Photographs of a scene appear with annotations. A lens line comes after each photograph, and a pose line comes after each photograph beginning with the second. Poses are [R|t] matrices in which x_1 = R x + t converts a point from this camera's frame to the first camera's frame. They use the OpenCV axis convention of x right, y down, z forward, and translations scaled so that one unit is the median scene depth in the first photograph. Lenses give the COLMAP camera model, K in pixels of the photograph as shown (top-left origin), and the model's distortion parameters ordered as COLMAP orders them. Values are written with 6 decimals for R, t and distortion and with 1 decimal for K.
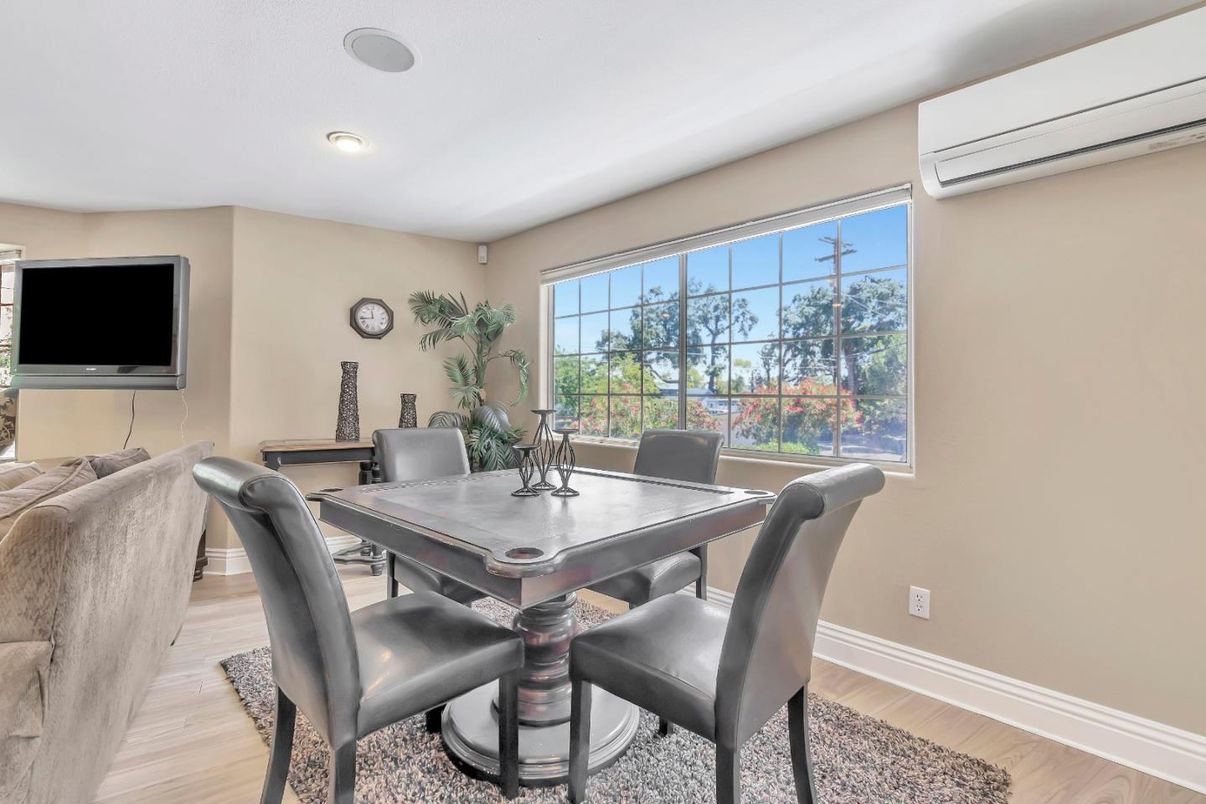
lens RADIAL K [[523.9, 0, 597.8], [0, 523.9, 387.4], [0, 0, 1]] dist [0.001381, 0.000540]
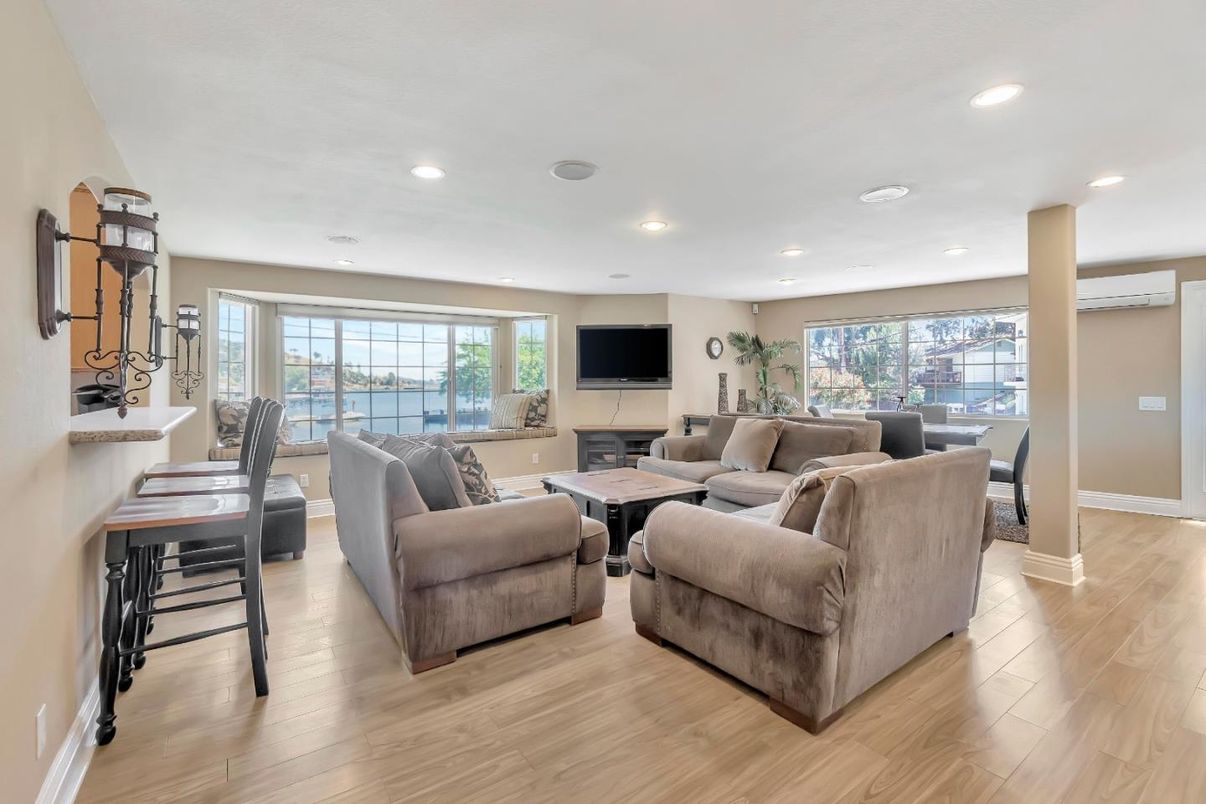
lens RADIAL K [[527.5, 0, 598.9], [0, 527.5, 394.5], [0, 0, 1]] dist [-0.003953, 0.000026]
pose [[0.998394, -0.011518, 0.055471, -0.944413], [0.008930, 0.998870, 0.046678, -0.059513], [-0.055946, -0.046107, 0.997369, -0.835821]]
